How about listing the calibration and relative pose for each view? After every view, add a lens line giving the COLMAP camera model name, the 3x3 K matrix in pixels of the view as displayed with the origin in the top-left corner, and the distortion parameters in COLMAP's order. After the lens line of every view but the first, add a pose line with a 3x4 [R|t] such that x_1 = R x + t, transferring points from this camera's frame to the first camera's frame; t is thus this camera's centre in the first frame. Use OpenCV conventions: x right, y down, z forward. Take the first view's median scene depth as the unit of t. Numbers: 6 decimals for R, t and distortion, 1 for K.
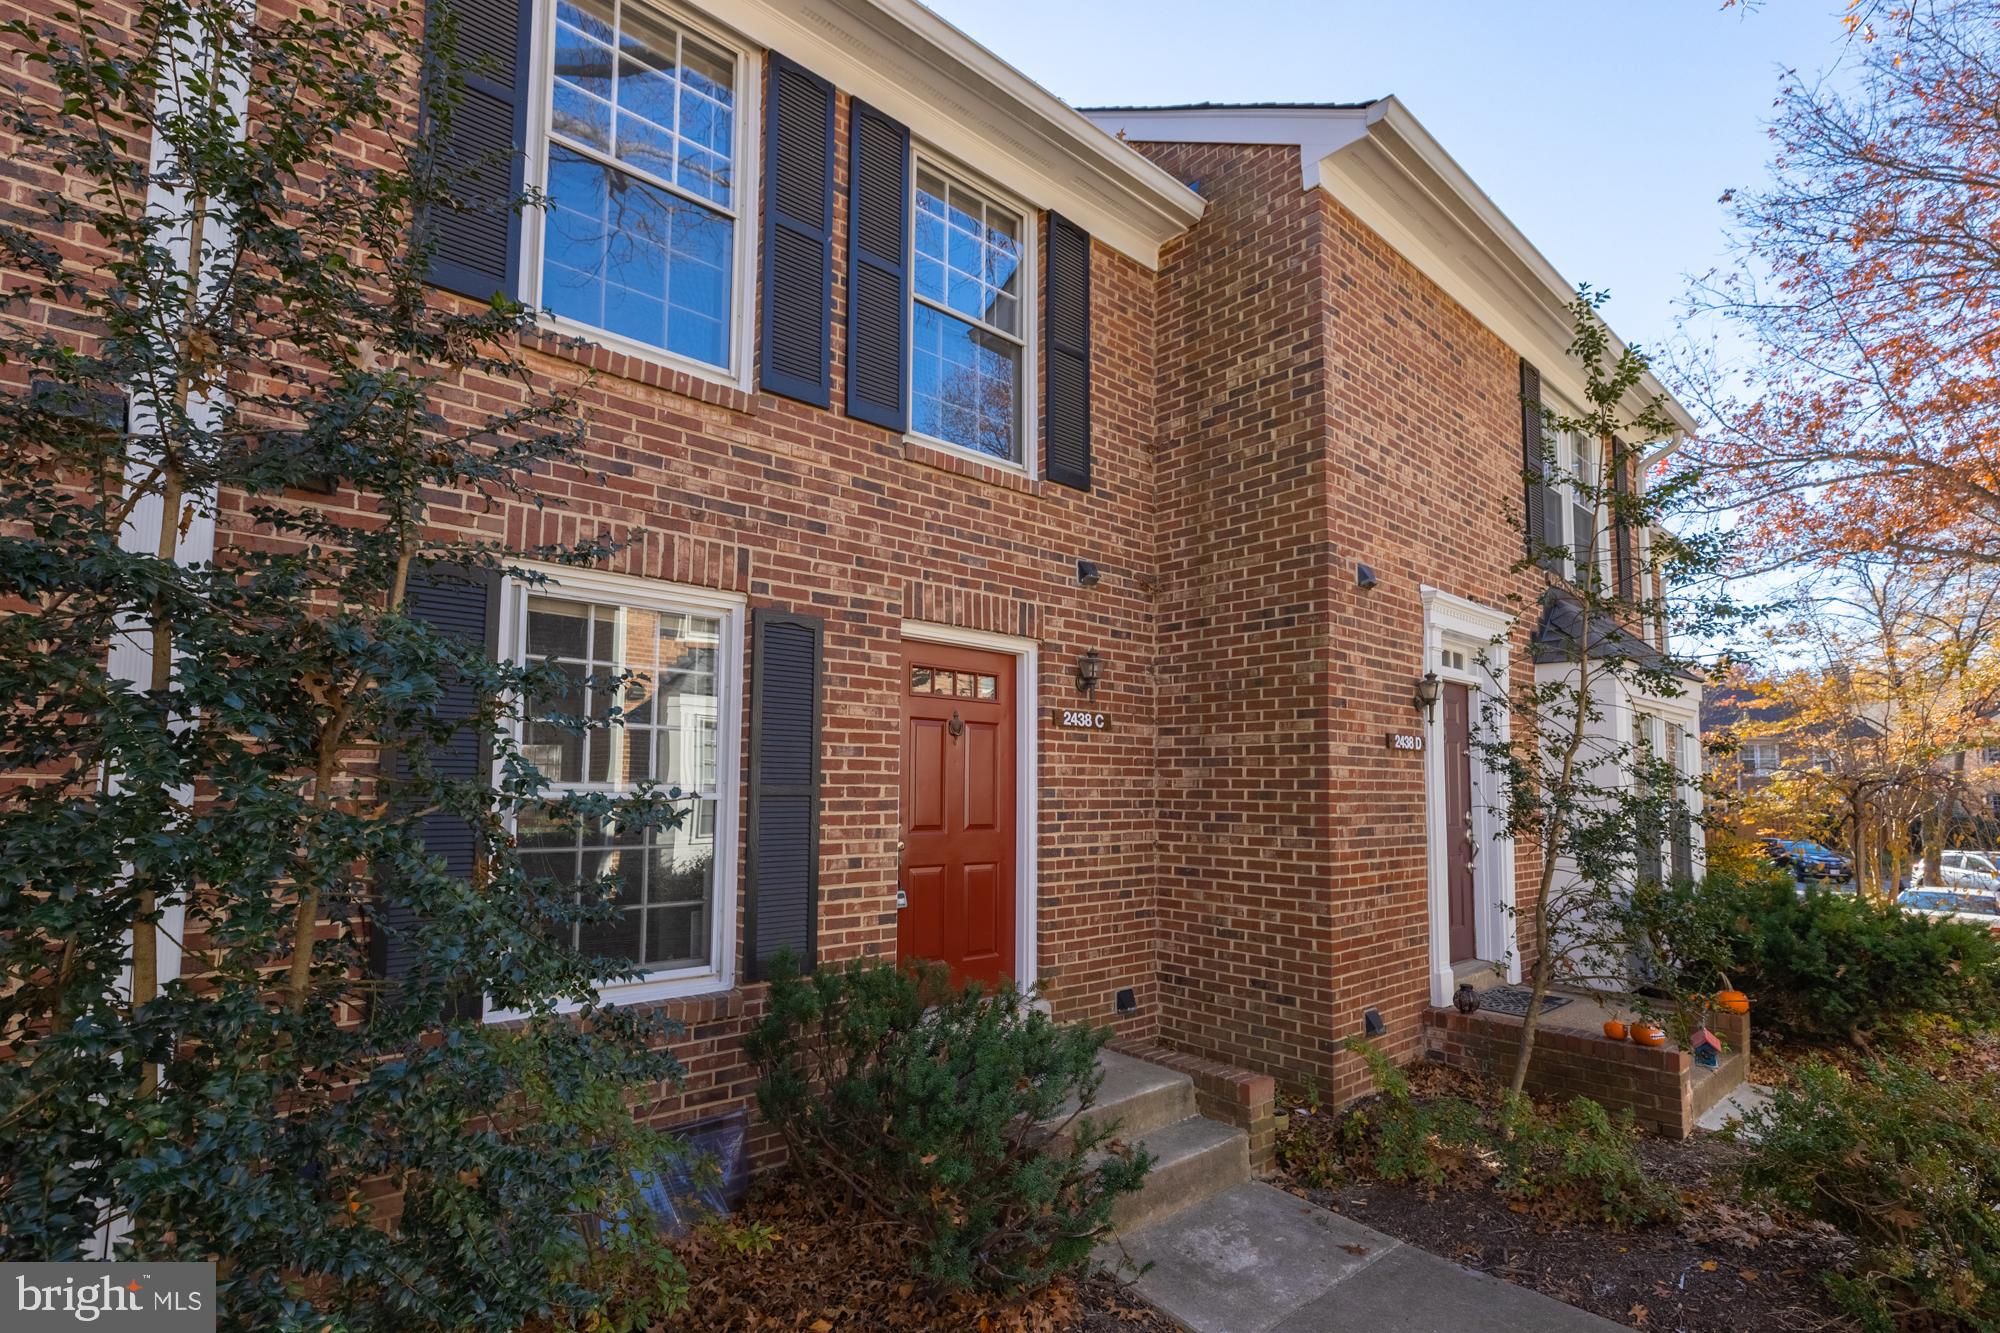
lens RADIAL K [[937.7, 0, 995.3], [0, 937.7, 724.6], [0, 0, 1]] dist [-0.000664, 0.000009]
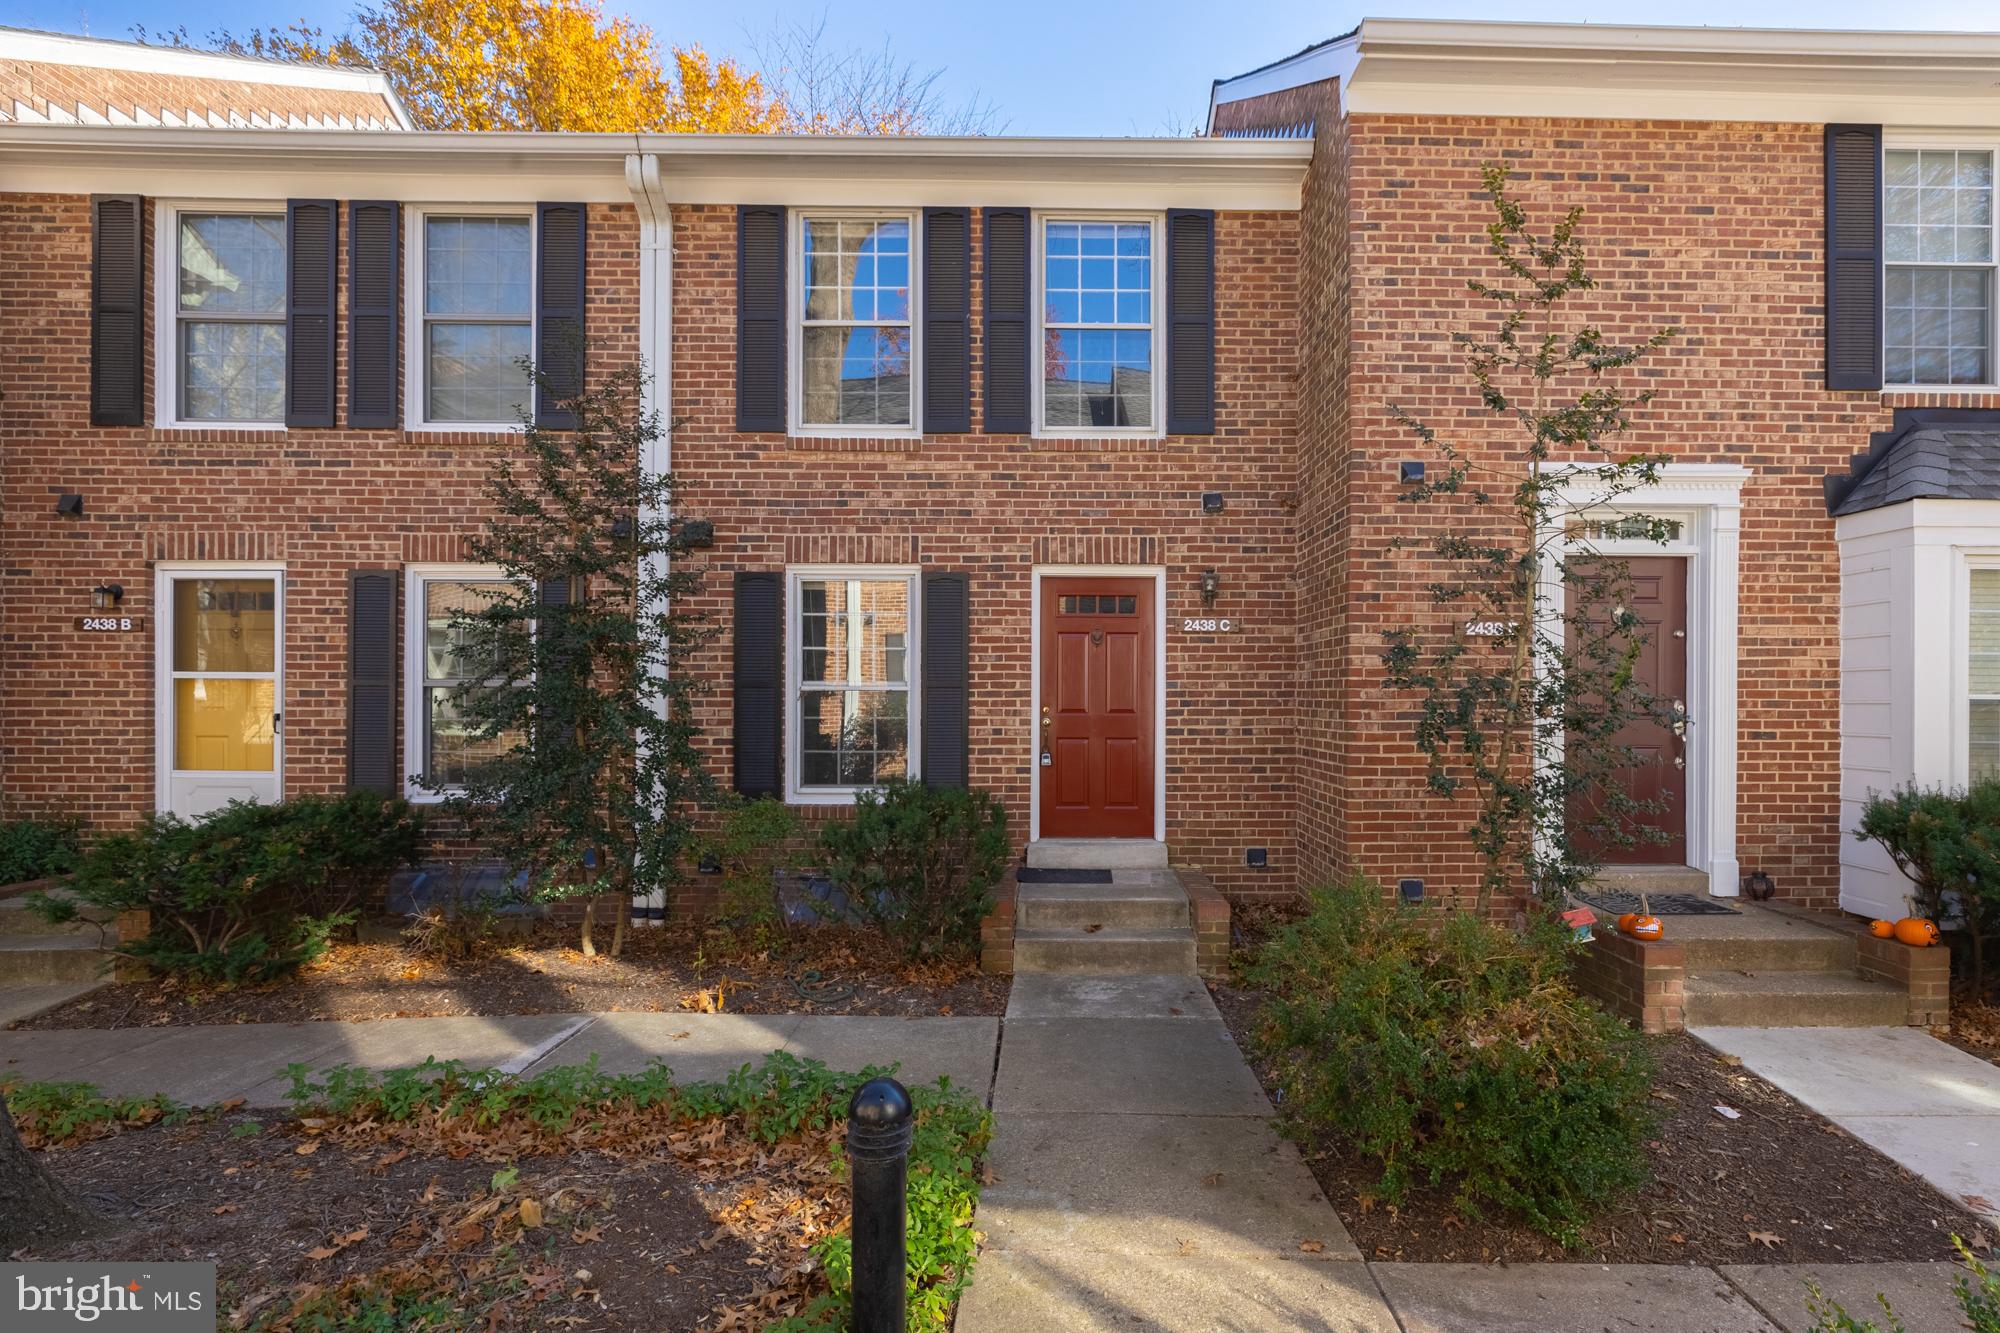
lens RADIAL K [[940.2, 0, 1003.0], [0, 940.2, 698.4], [0, 0, 1]] dist [0.000824, 0.000820]
pose [[0.742661, -0.006888, -0.669632, 0.835252], [0.051663, 0.997556, 0.047037, 0.021508], [0.667672, -0.069528, 0.741202, -0.112001]]
